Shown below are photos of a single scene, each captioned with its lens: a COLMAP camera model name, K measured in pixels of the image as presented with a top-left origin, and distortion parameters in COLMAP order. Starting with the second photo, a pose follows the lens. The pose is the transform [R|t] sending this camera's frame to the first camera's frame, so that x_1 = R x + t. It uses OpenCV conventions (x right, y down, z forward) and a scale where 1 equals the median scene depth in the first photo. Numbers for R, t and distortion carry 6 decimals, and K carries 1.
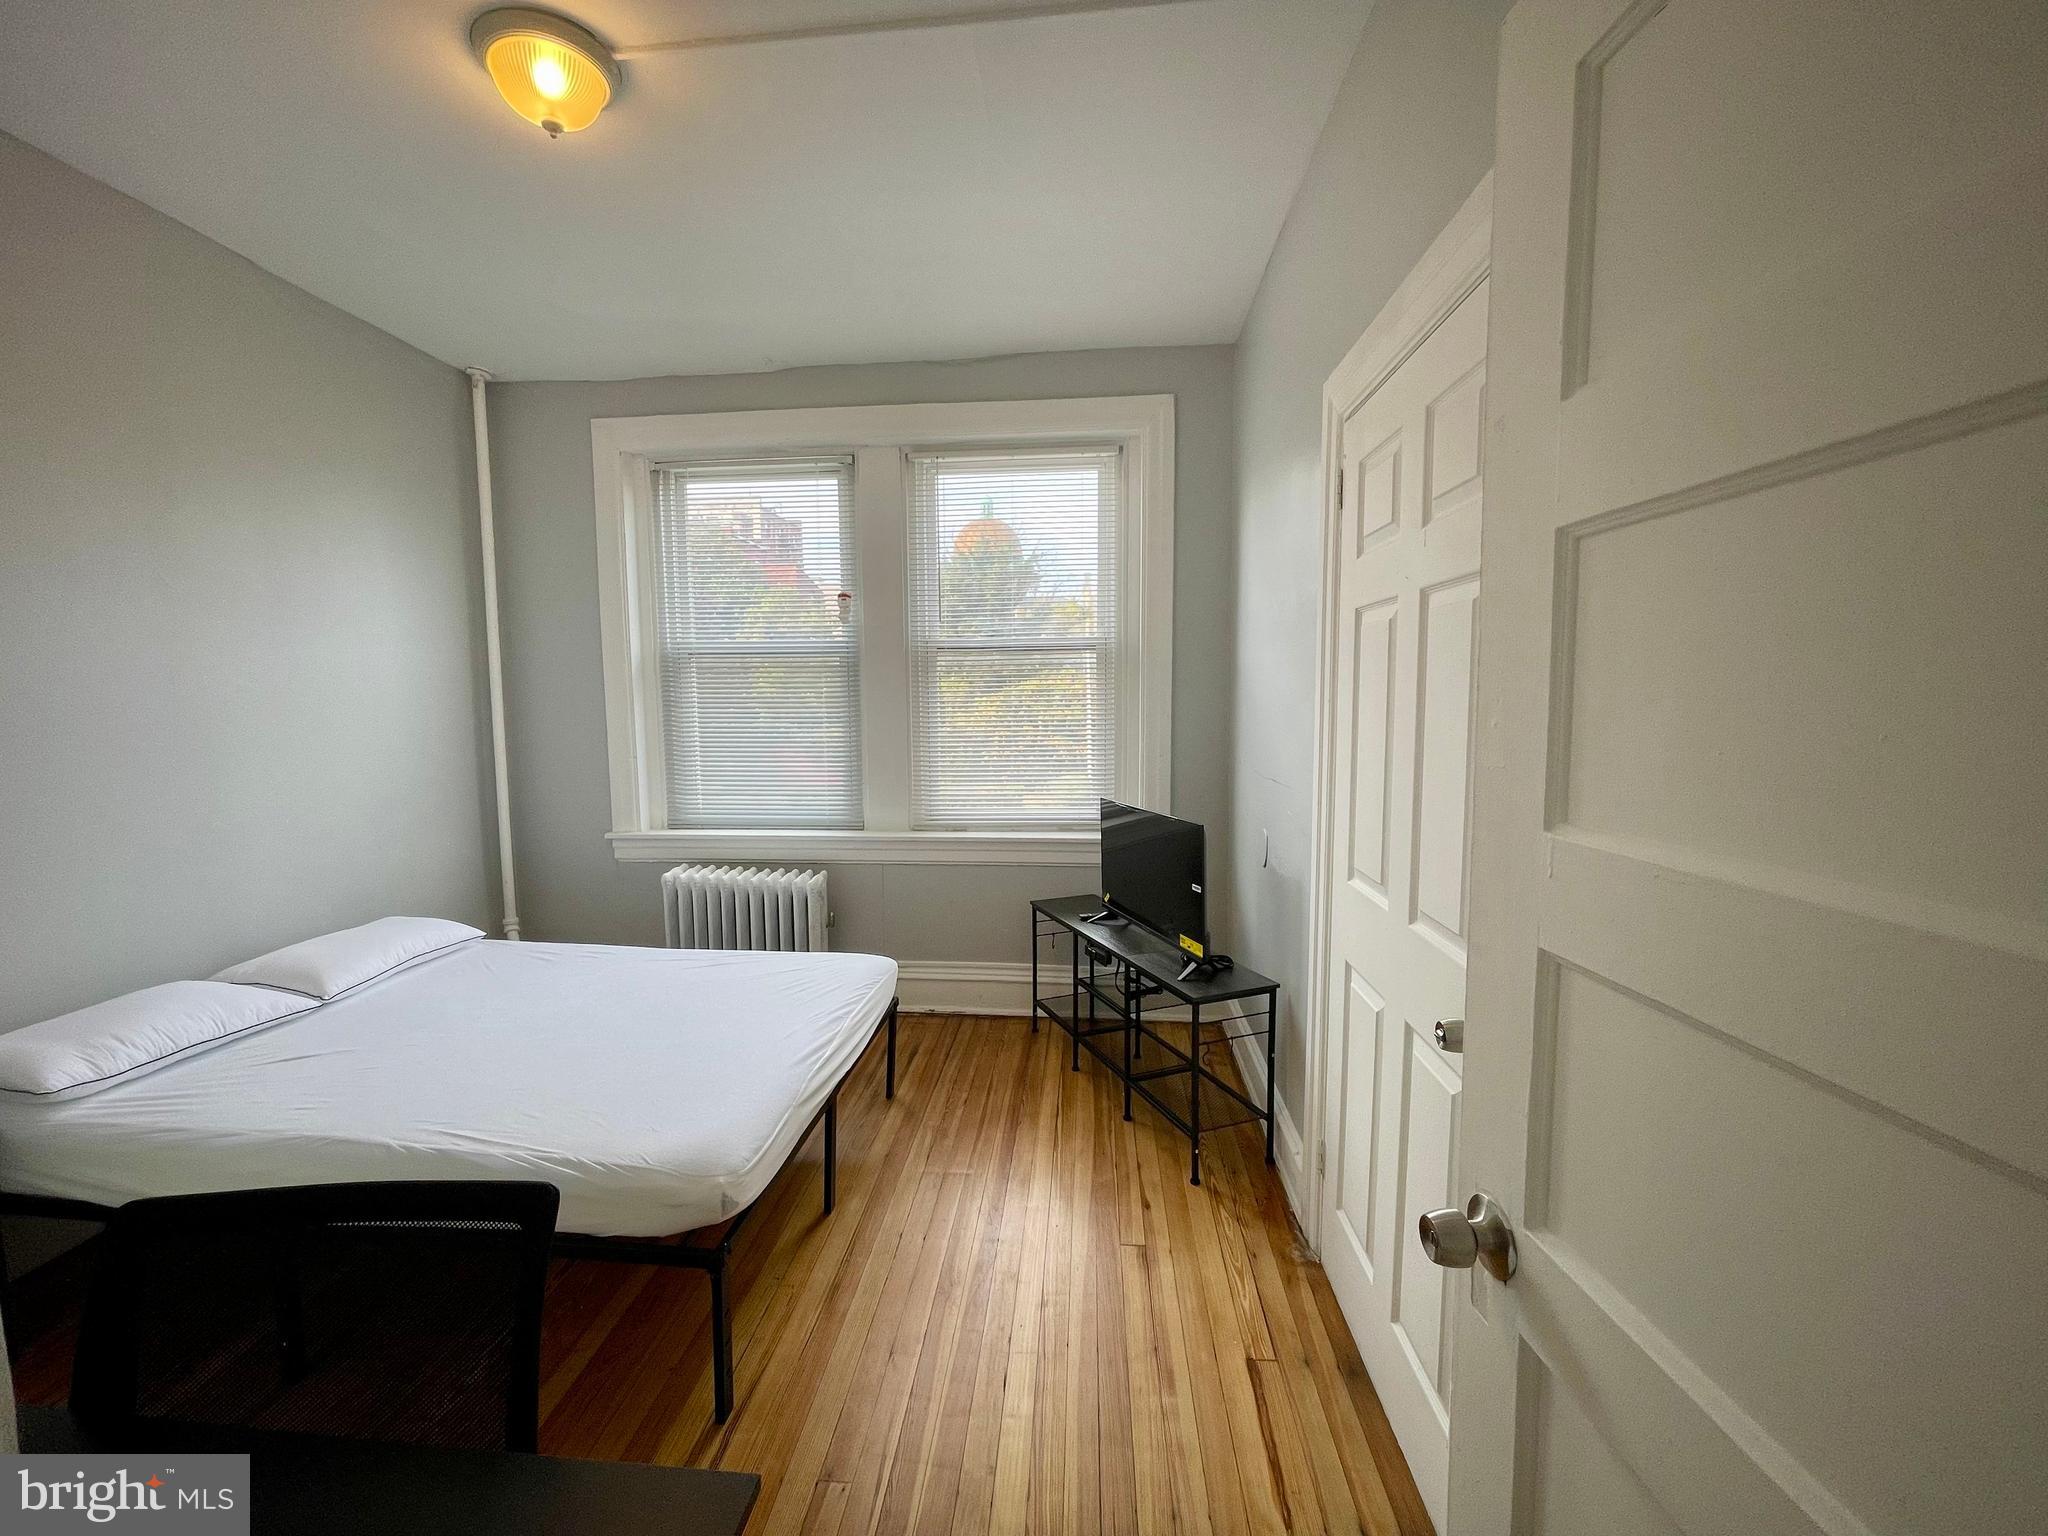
lens RADIAL K [[833.1, 0, 1016.5], [0, 833.1, 767.0], [0, 0, 1]] dist [-0.001648, 0.003452]
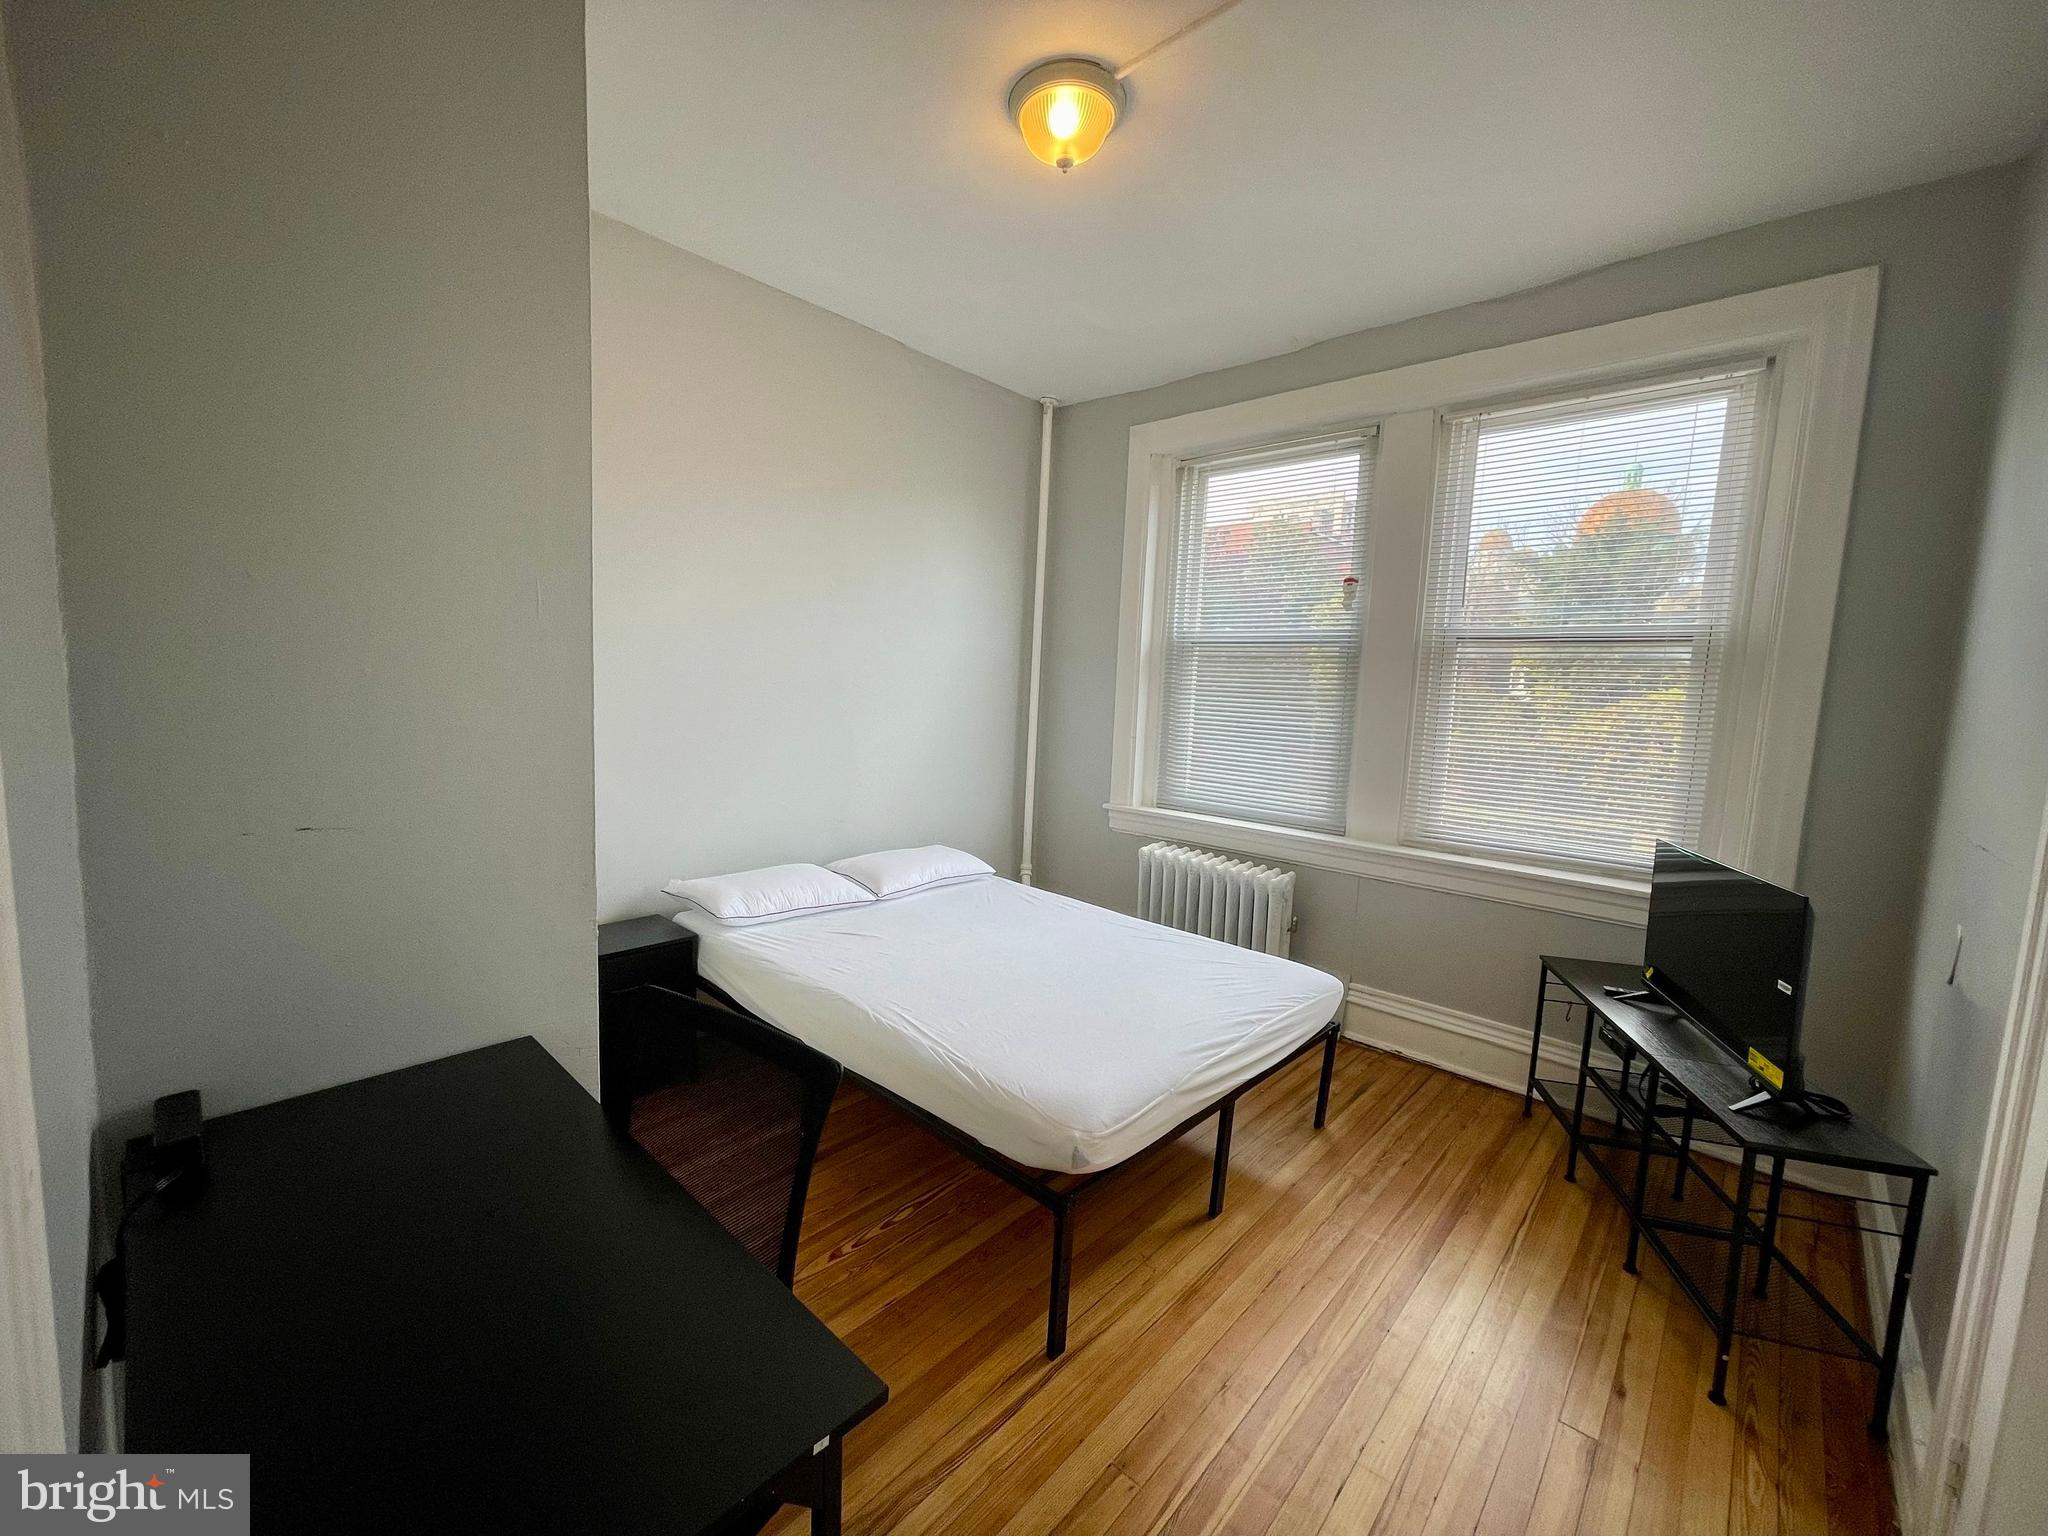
lens RADIAL K [[833.1, 0, 1024.0], [0, 833.1, 768.0], [0, 0, 1]] dist [0.000108, -0.000276]
pose [[0.792219, 0.101998, -0.601652, 0.096670], [-0.100459, 0.994279, 0.036283, 0.003899], [0.601911, 0.031697, 0.797934, 0.060768]]
